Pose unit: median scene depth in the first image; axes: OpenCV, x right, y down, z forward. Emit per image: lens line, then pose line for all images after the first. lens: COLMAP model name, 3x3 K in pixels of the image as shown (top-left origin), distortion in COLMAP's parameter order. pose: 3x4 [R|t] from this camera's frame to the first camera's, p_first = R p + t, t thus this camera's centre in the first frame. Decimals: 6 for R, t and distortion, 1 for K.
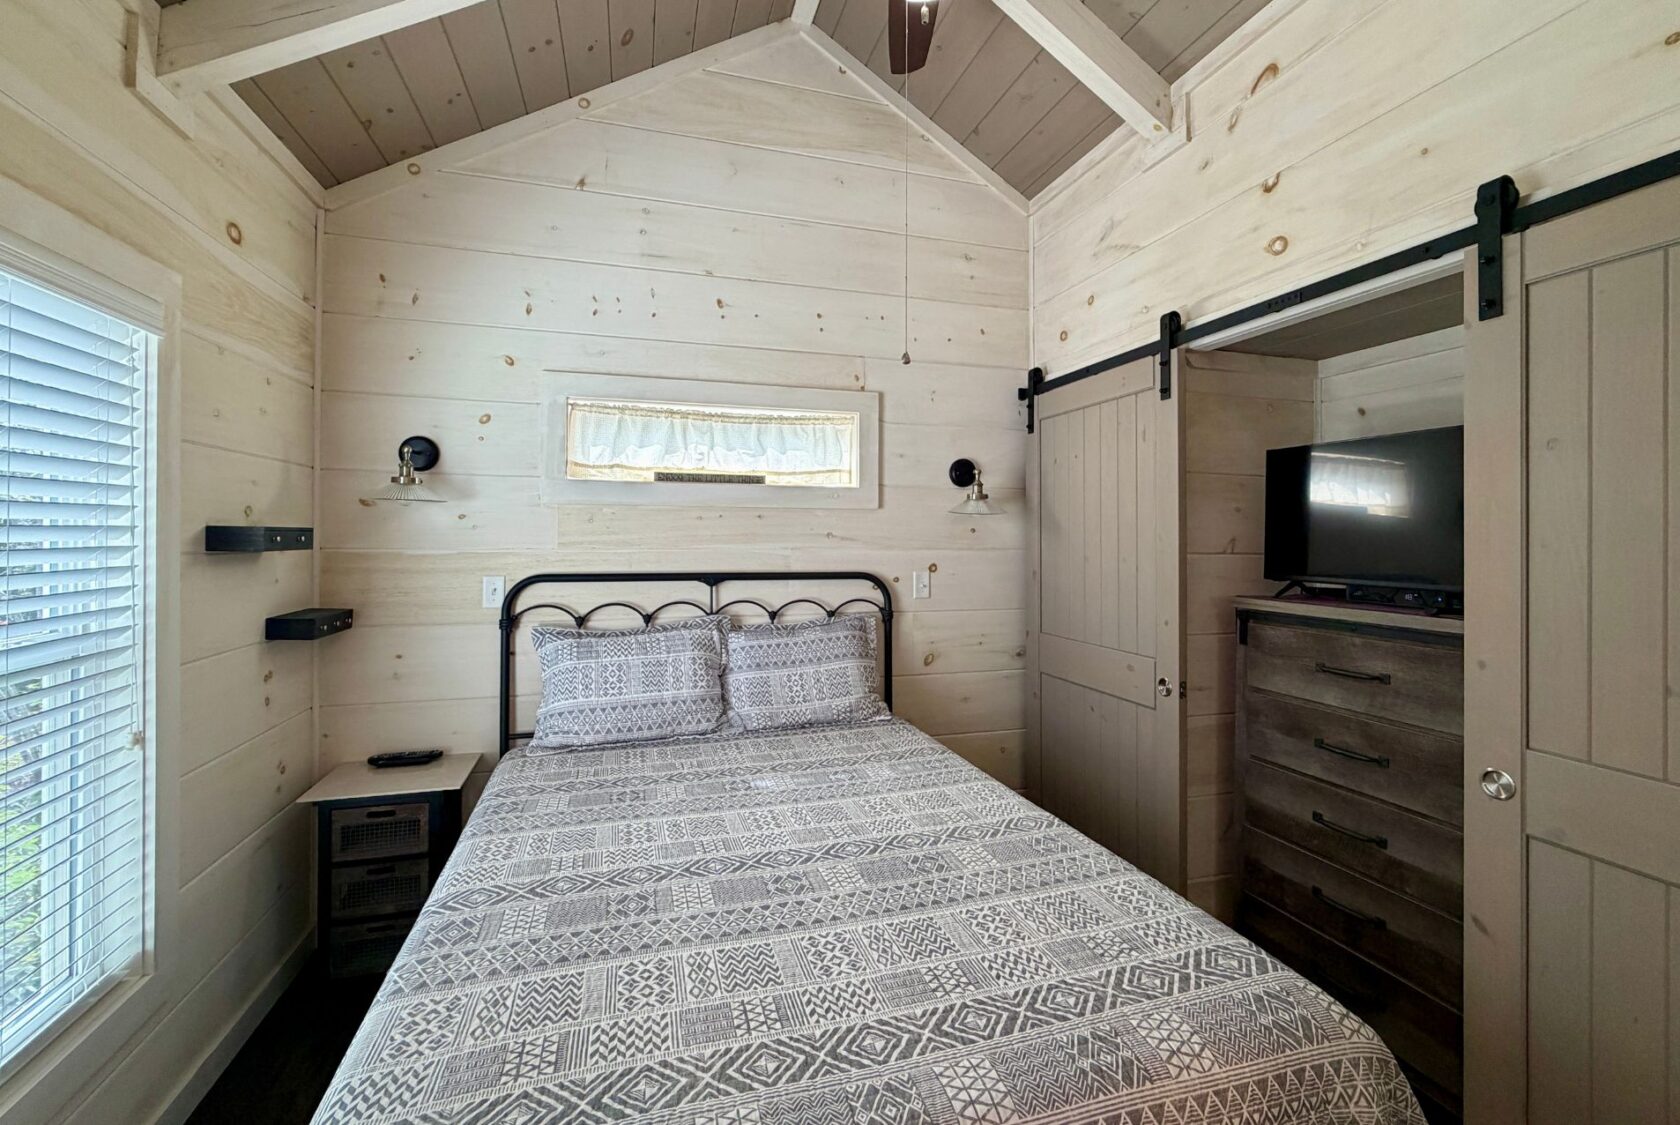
lens RADIAL K [[667.4, 0, 821.2], [0, 667.4, 528.7], [0, 0, 1]] dist [-0.005217, 0.000416]
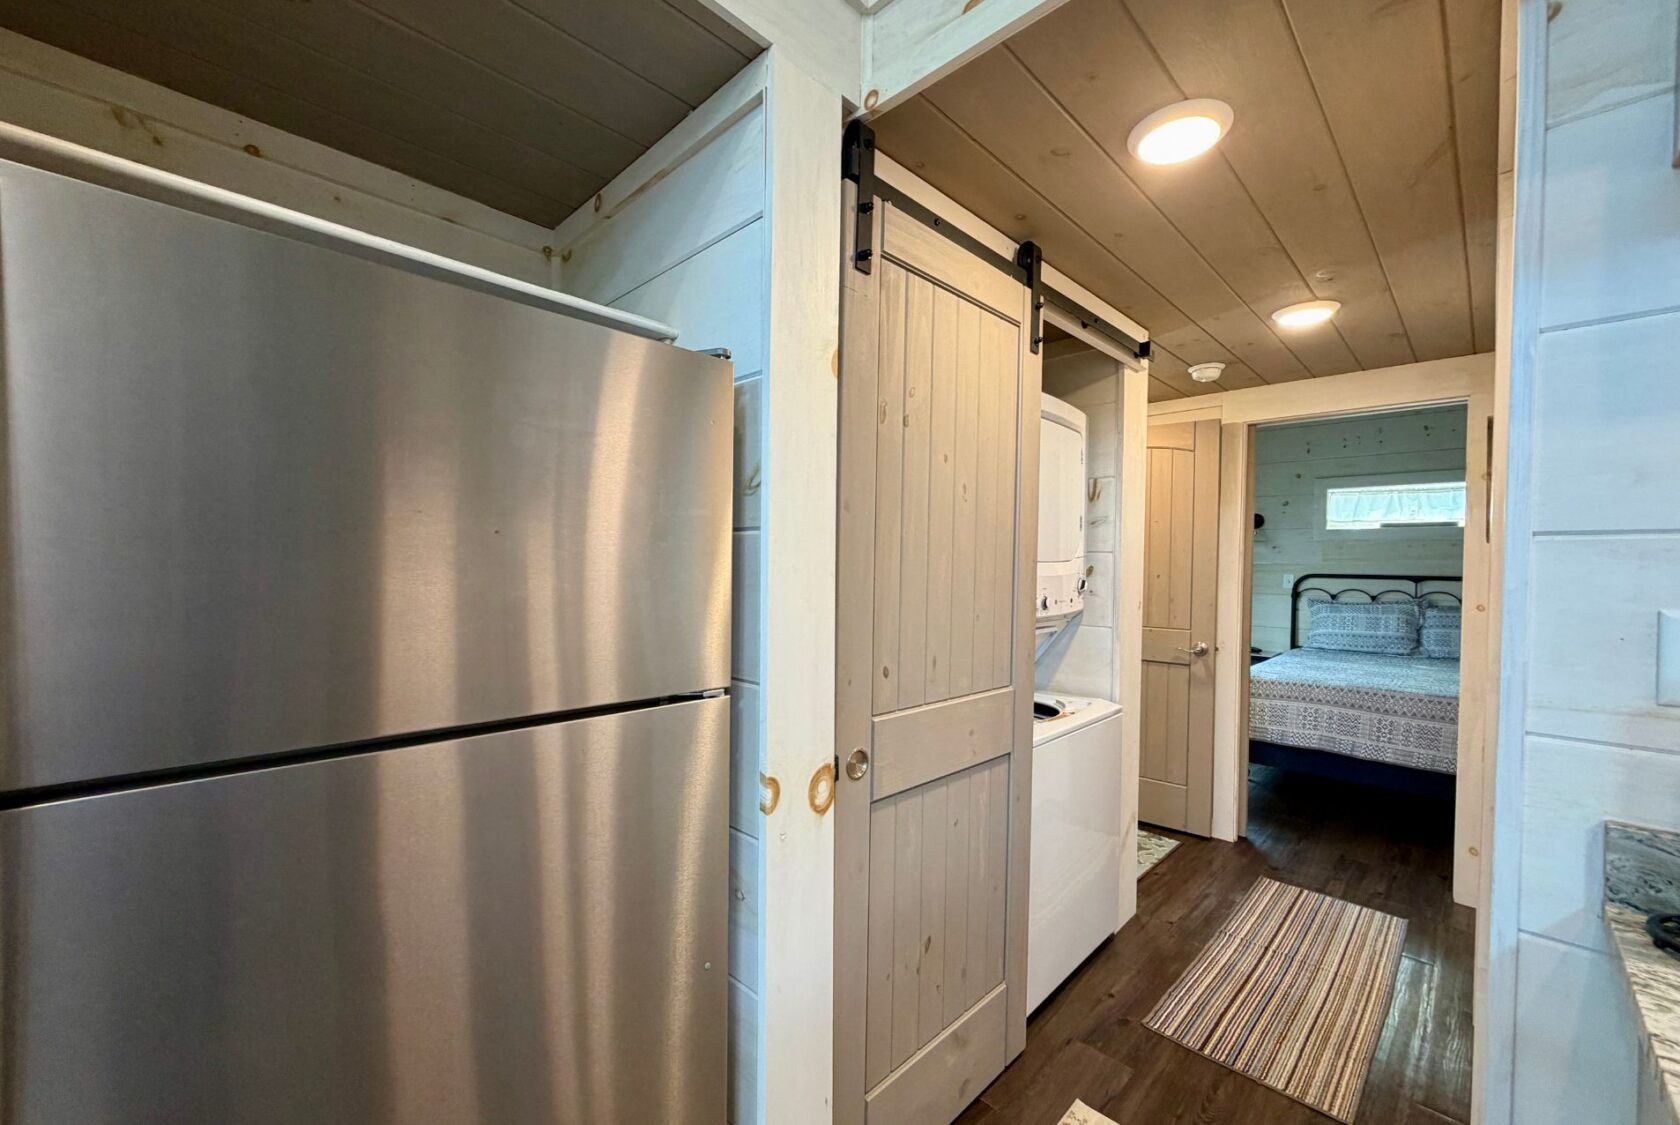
lens RADIAL K [[667.4, 0, 837.0], [0, 667.4, 574.6], [0, 0, 1]] dist [-0.005217, 0.000416]
pose [[0.495617, 0.017105, -0.868373, 0.663038], [-0.008870, 0.999854, 0.014633, 0.051506], [0.868496, 0.000450, 0.495696, -1.353634]]
